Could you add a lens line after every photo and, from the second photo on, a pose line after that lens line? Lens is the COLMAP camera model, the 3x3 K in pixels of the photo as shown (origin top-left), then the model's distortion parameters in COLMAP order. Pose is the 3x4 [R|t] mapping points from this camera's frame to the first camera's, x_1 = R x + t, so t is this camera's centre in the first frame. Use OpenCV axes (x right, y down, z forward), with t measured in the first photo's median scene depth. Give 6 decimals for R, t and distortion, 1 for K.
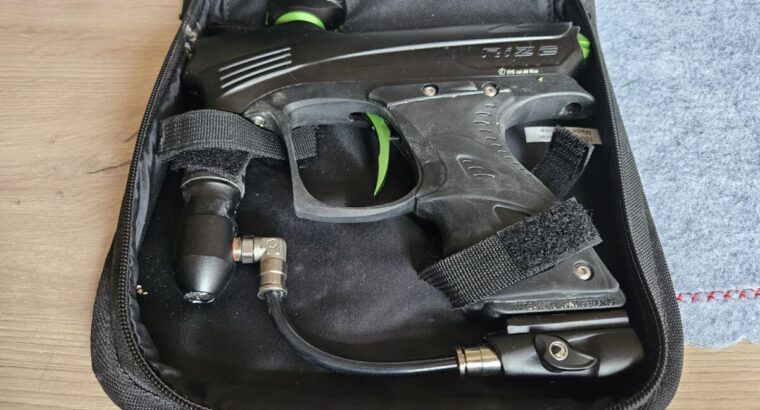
lens RADIAL K [[537.4, 0, 380.0], [0, 537.4, 205.0], [0, 0, 1]] dist [0.072842, -0.103406]
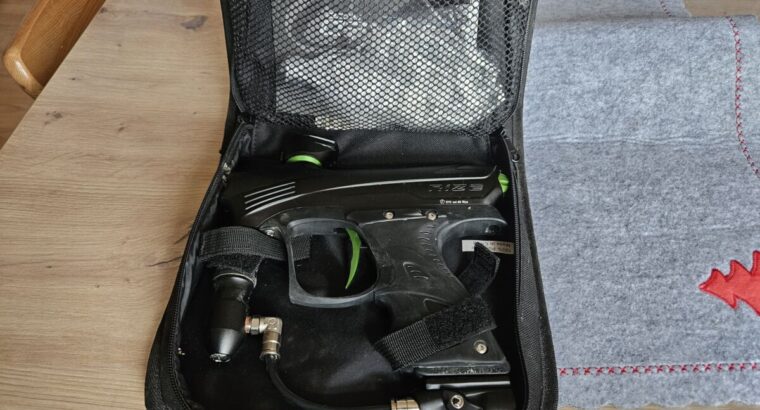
lens RADIAL K [[537.4, 0, 380.0], [0, 537.4, 205.0], [0, 0, 1]] dist [0.072842, -0.103406]
pose [[0.998823, 0.022394, -0.043024, 0.130283], [-0.028238, 0.989686, -0.140441, -0.037780], [0.039435, 0.141490, 0.989154, -0.420682]]
